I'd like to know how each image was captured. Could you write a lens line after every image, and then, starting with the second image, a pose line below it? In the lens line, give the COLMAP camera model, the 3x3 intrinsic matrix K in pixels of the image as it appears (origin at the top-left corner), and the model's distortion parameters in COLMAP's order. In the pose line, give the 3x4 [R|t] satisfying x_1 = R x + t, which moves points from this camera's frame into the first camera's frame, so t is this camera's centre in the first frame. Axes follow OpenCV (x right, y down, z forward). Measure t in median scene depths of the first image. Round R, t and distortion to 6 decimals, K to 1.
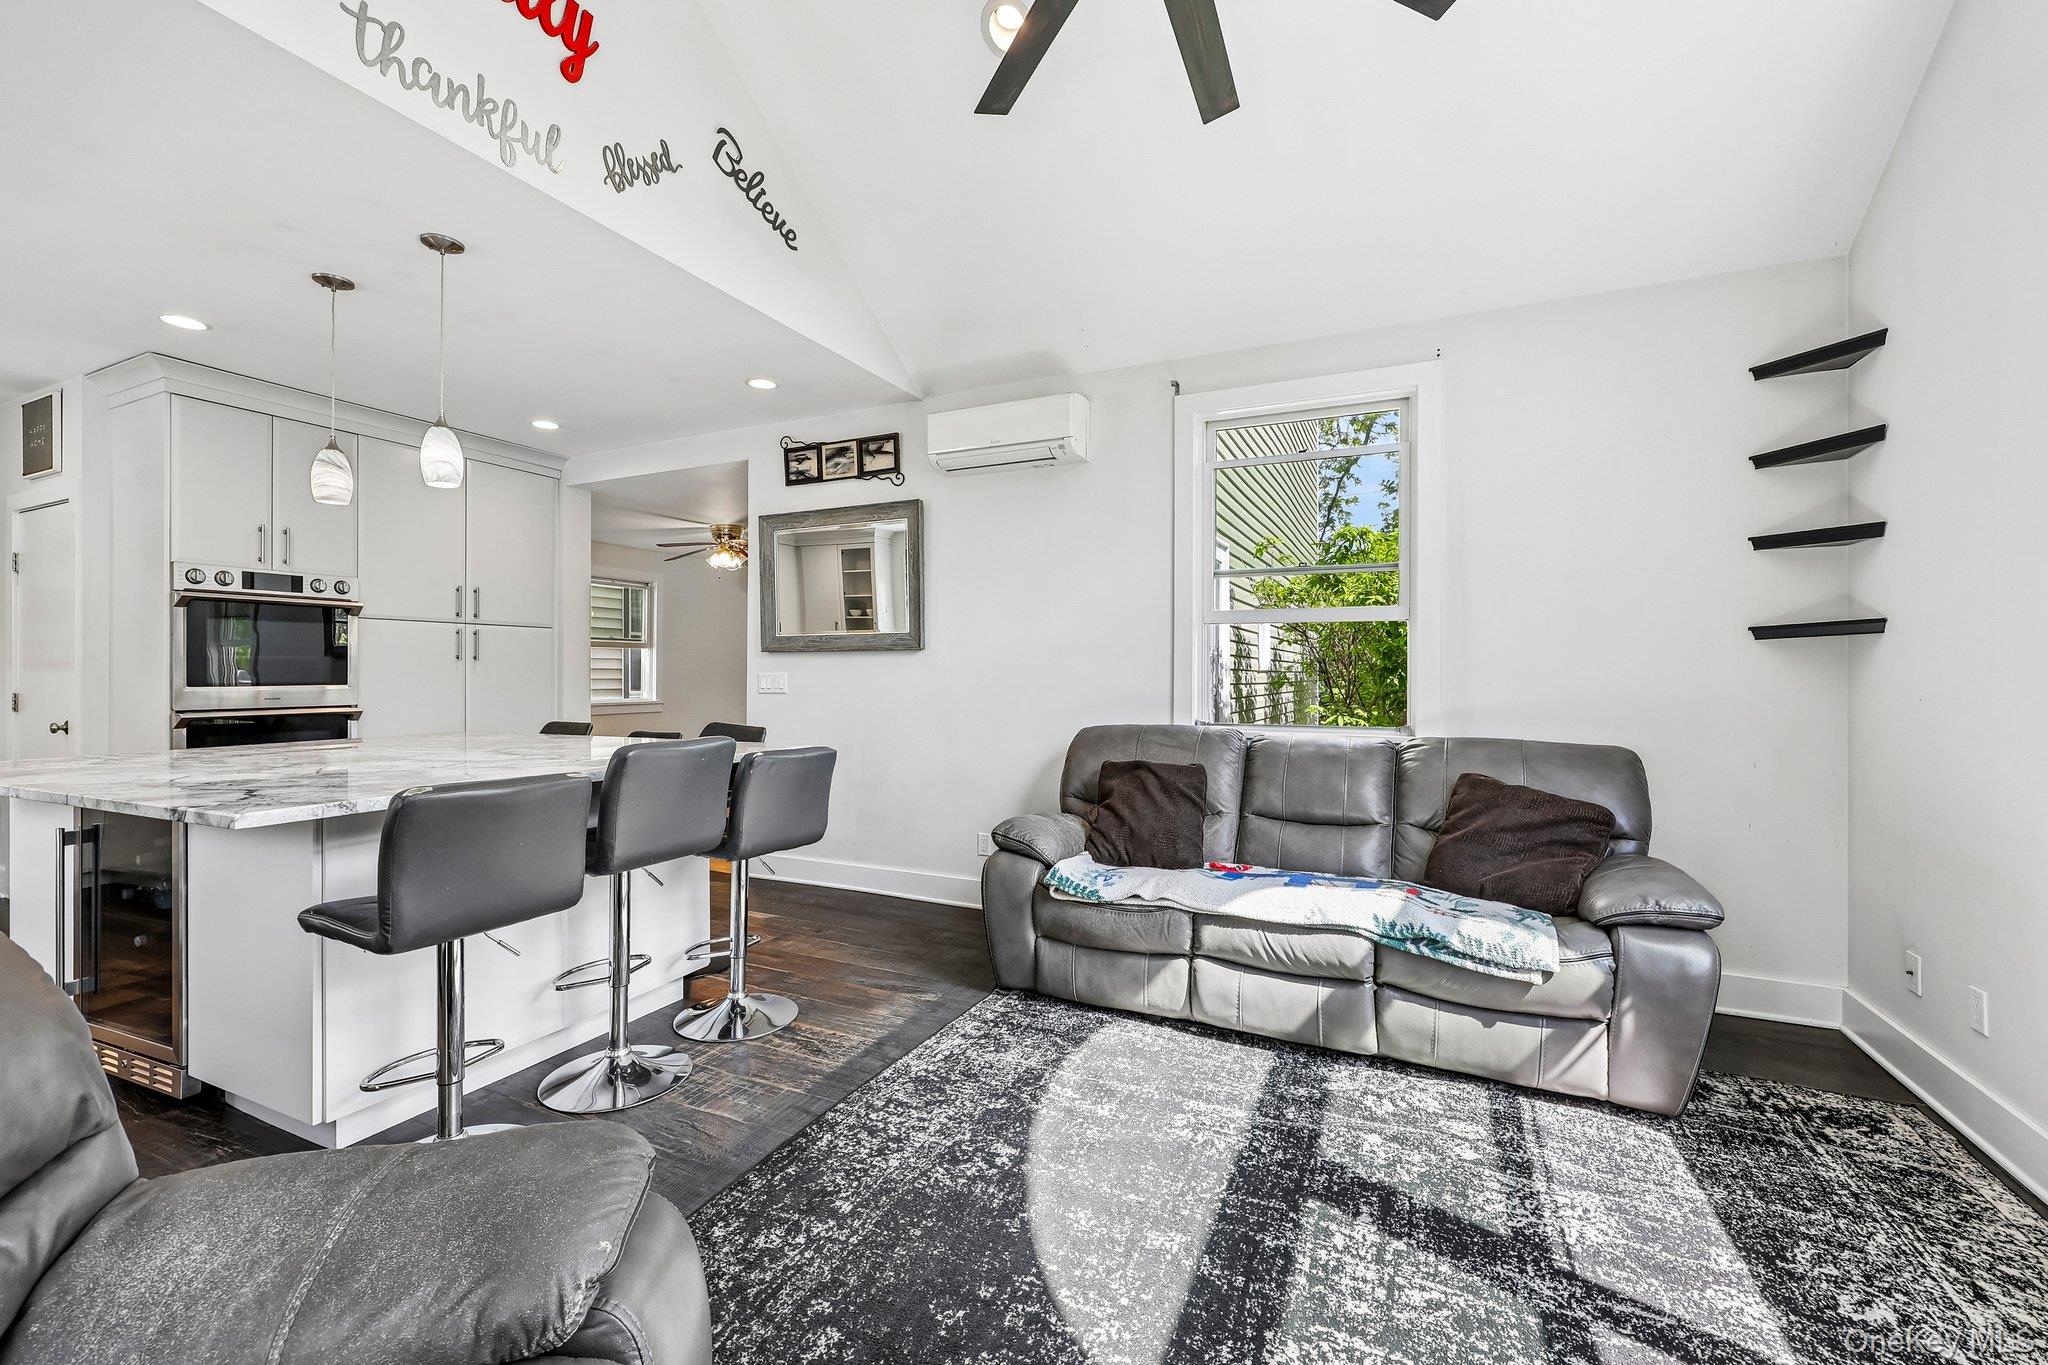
lens RADIAL K [[837.2, 0, 1020.3], [0, 837.2, 672.7], [0, 0, 1]] dist [0.001155, 0.000815]
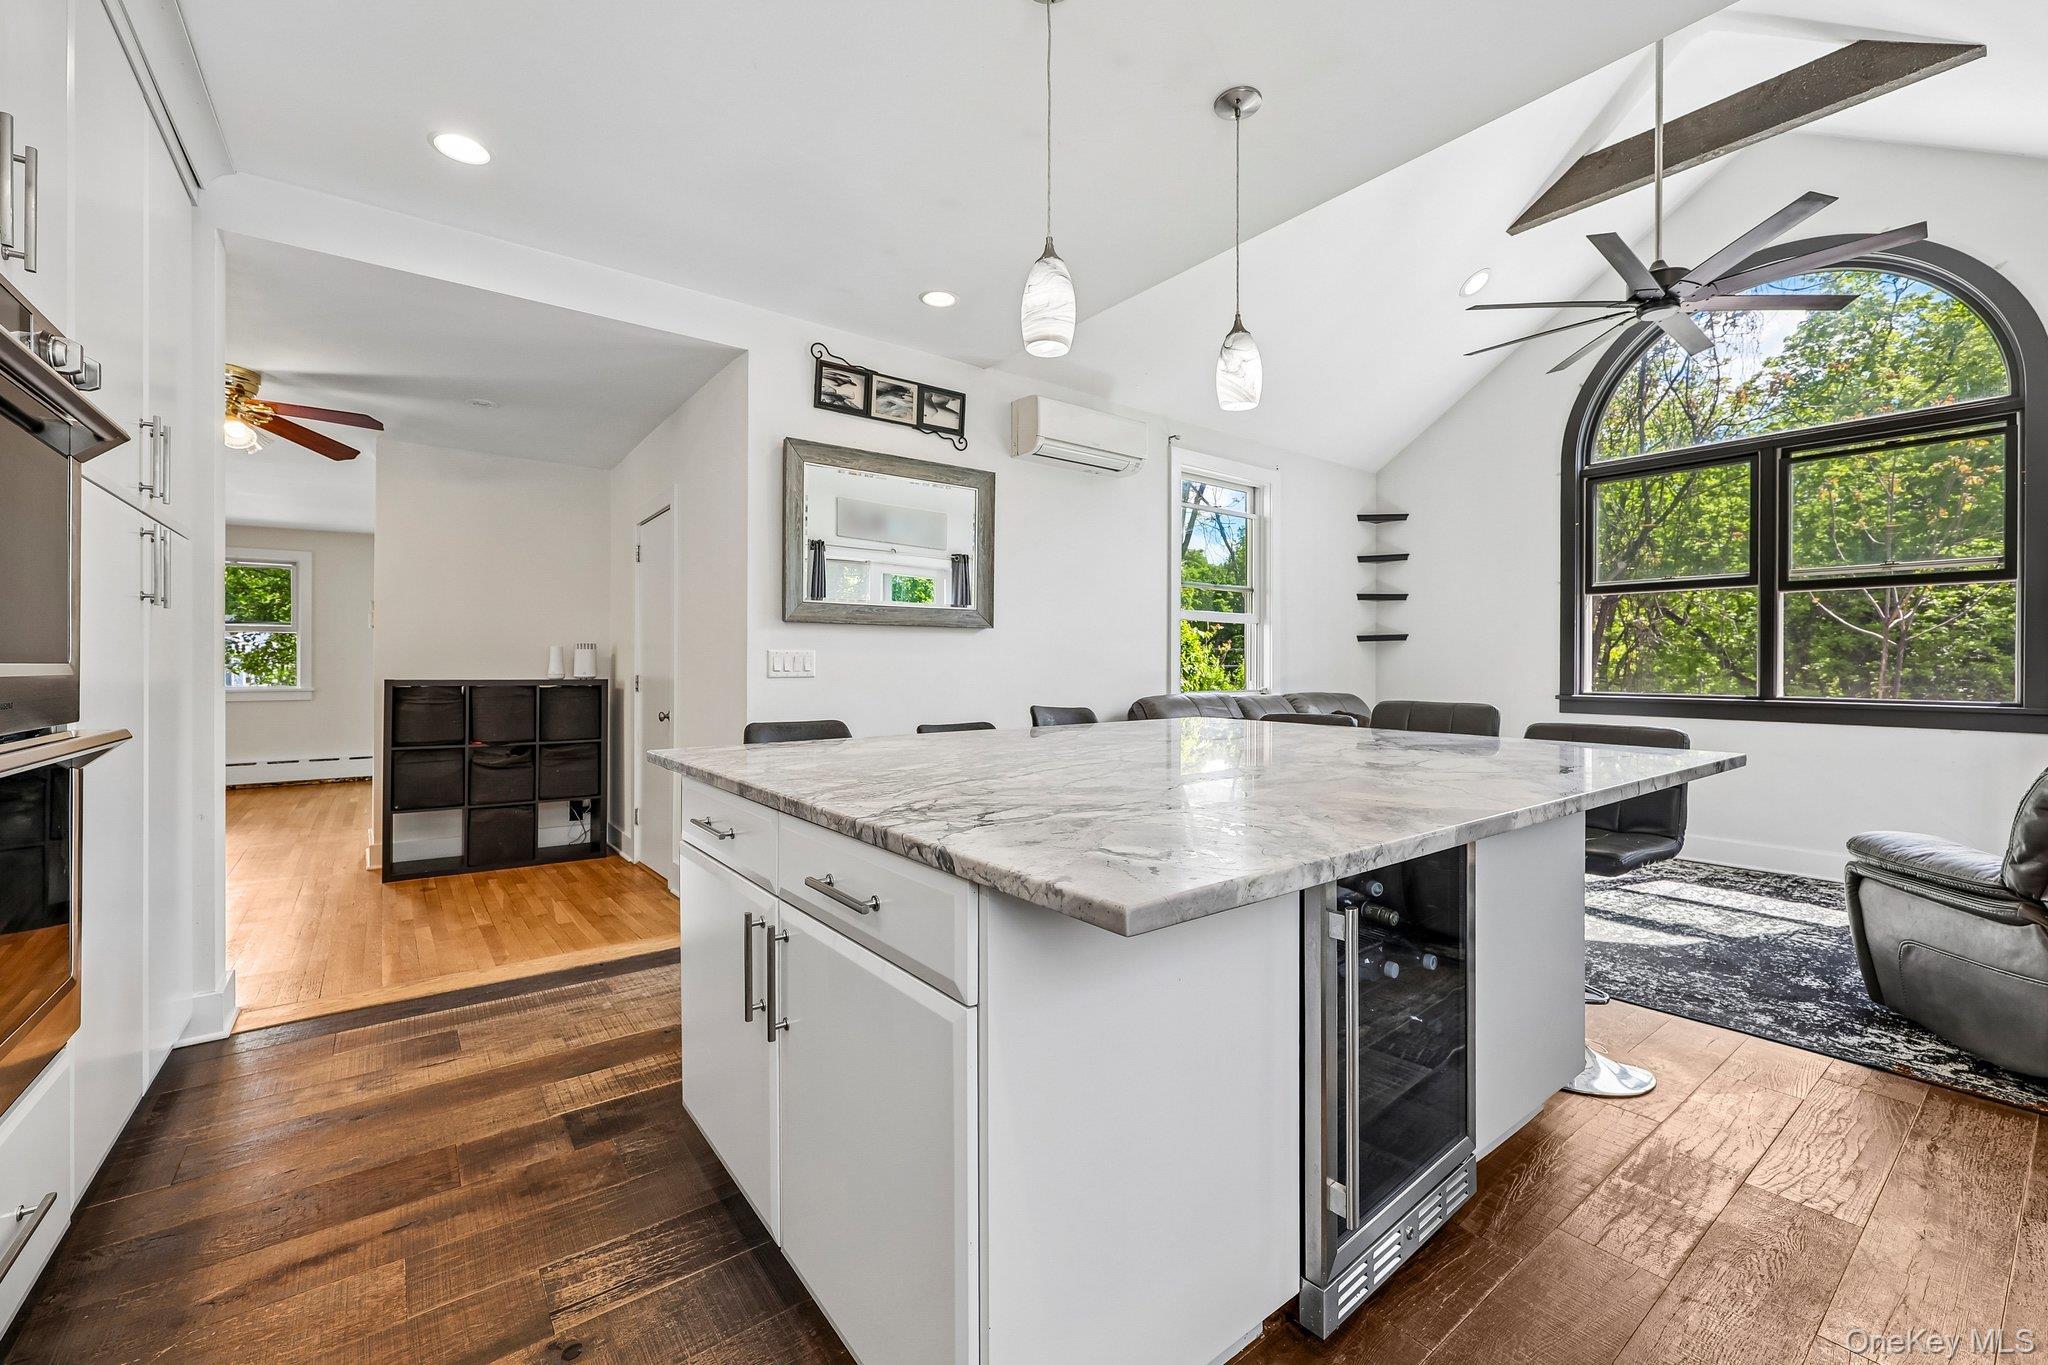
lens RADIAL K [[837.2, 0, 1024.0], [0, 837.2, 670.4], [0, 0, 1]] dist [0.001155, 0.000815]
pose [[0.457613, -0.003356, 0.889145, -1.420388], [0.001652, 0.999994, 0.002925, 0.026124], [-0.889150, 0.000130, 0.457616, 0.778520]]
